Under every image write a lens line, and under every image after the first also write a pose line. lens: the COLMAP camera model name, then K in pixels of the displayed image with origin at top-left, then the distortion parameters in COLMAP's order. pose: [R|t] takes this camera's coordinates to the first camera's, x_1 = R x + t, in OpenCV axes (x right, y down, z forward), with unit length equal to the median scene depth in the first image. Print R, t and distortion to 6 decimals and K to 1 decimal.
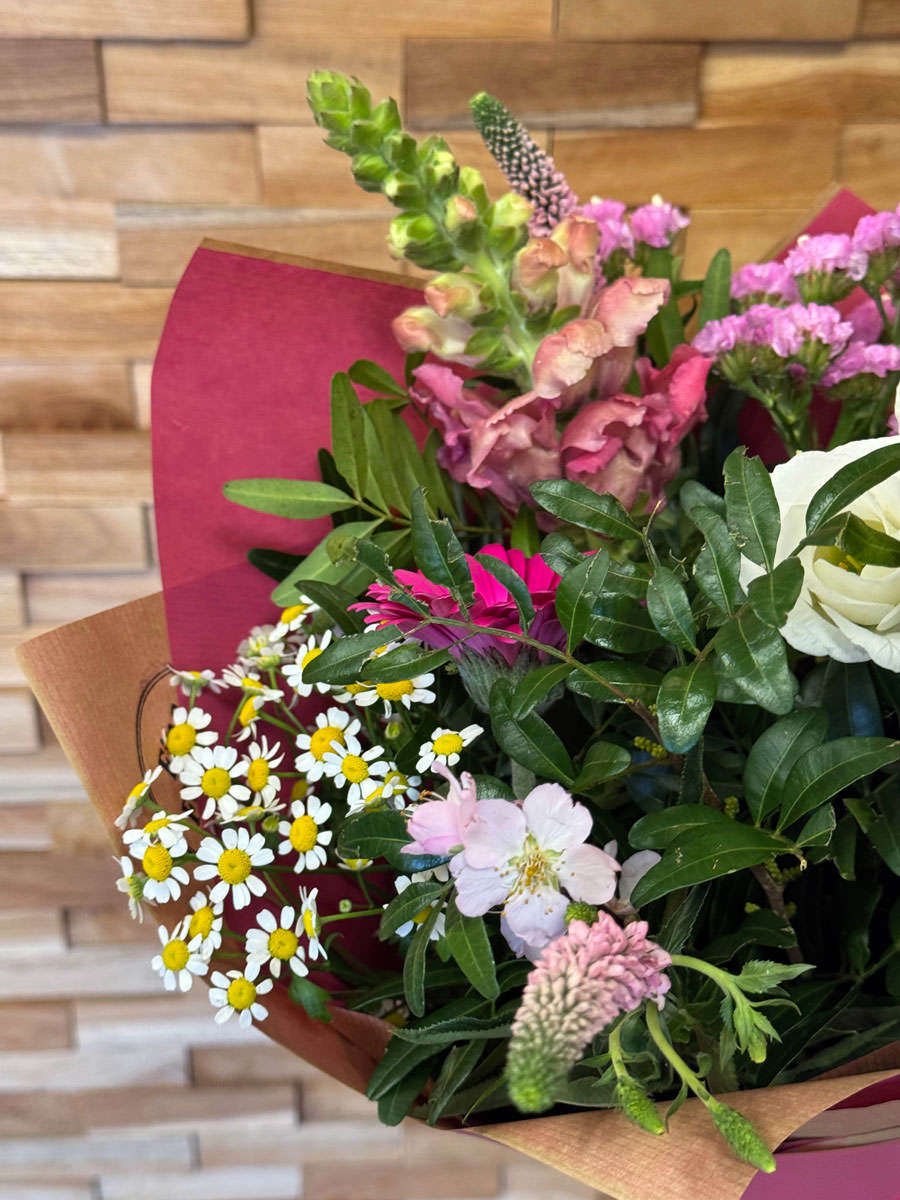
lens RADIAL K [[1737.8, 0, 448.1], [0, 1737.8, 603.3], [0, 0, 1]] dist [0.149288, -0.365686]
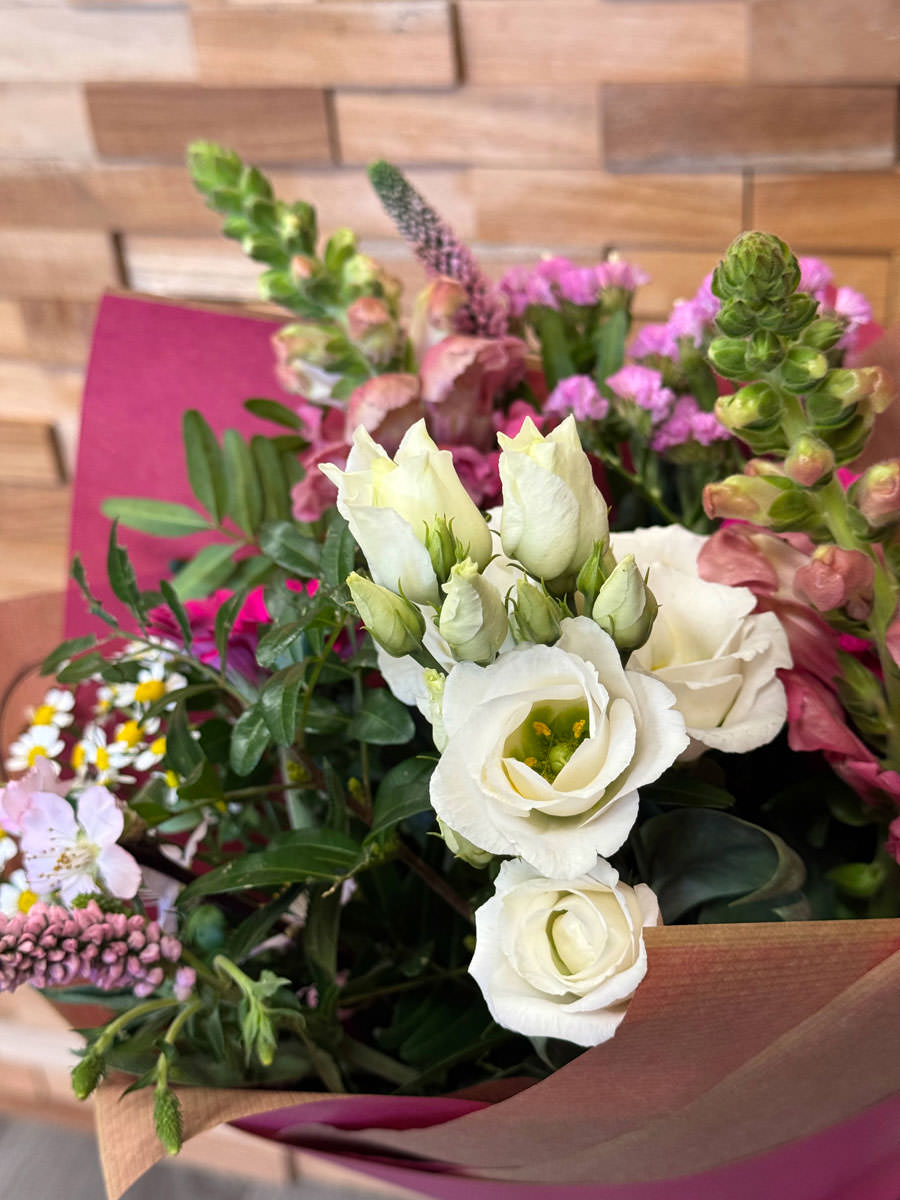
lens RADIAL K [[1738.7, 0, 450.0], [0, 1738.7, 600.0], [0, 0, 1]] dist [0.200760, -0.459333]
pose [[0.929998, 0.094170, -0.355296, 0.484282], [-0.095955, 0.995305, 0.012637, -0.038923], [0.354818, 0.022340, 0.934669, 0.005431]]
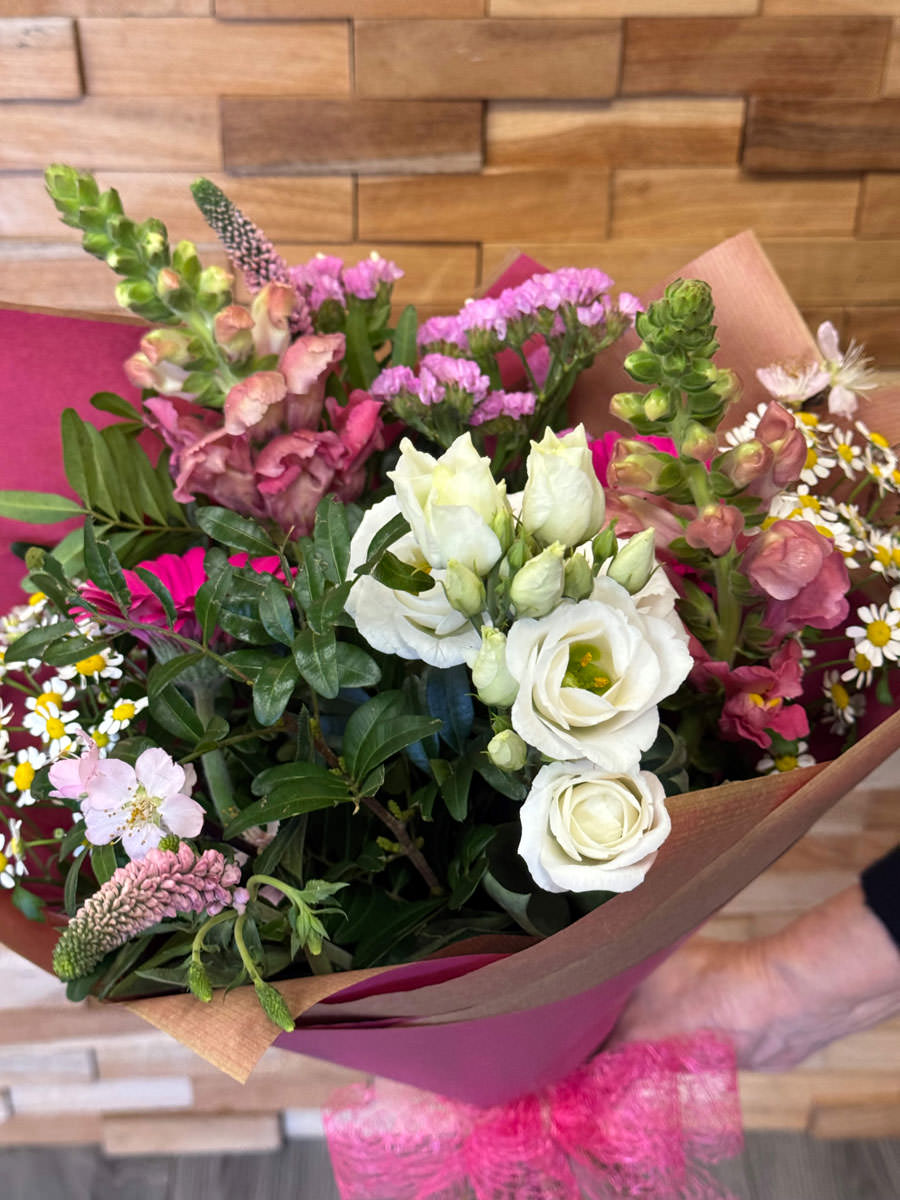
lens RADIAL K [[1738.7, 0, 450.0], [0, 1738.7, 600.0], [0, 0, 1]] dist [0.200760, -0.459333]
pose [[0.999749, 0.022362, 0.001030, 0.204213], [-0.022385, 0.998838, 0.042690, -0.053253], [-0.000074, -0.042703, 0.999088, -0.251148]]
